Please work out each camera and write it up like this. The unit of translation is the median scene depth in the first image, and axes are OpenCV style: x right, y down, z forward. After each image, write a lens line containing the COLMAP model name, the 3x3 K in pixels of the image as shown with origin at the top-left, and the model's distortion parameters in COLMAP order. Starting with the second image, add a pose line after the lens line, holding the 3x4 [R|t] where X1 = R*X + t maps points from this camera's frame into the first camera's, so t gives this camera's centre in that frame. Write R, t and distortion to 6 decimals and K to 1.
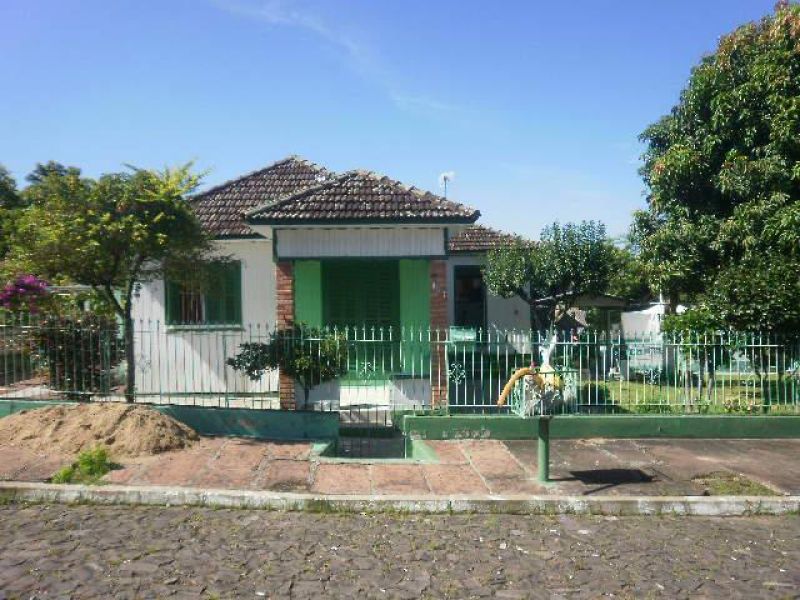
lens RADIAL K [[608.8, 0, 396.5], [0, 608.8, 294.7], [0, 0, 1]] dist [-0.233719, 0.320902]
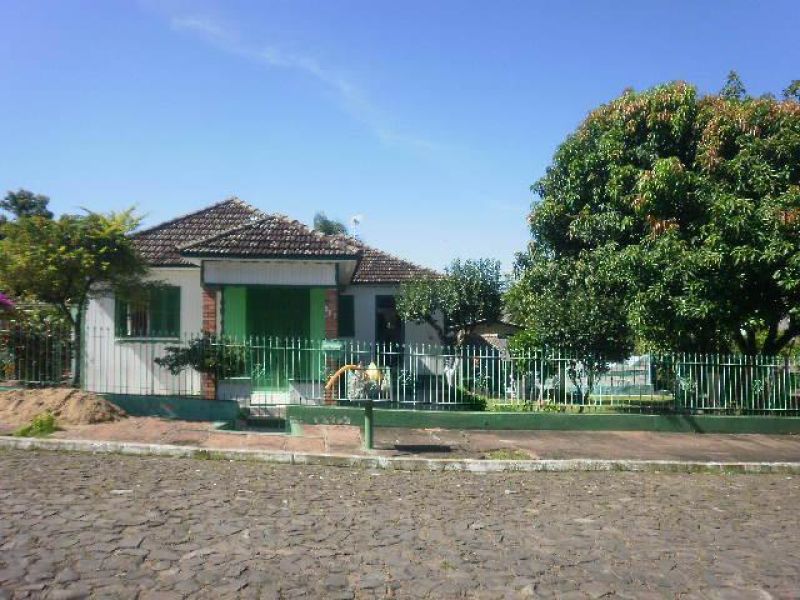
lens RADIAL K [[622.0, 0, 400.1], [0, 622.0, 302.5], [0, 0, 1]] dist [-0.145398, 0.173964]
pose [[0.999128, 0.025957, 0.032694, 0.198468], [-0.024656, 0.998912, -0.039575, 0.022511], [-0.033686, 0.038734, 0.998682, -0.343111]]
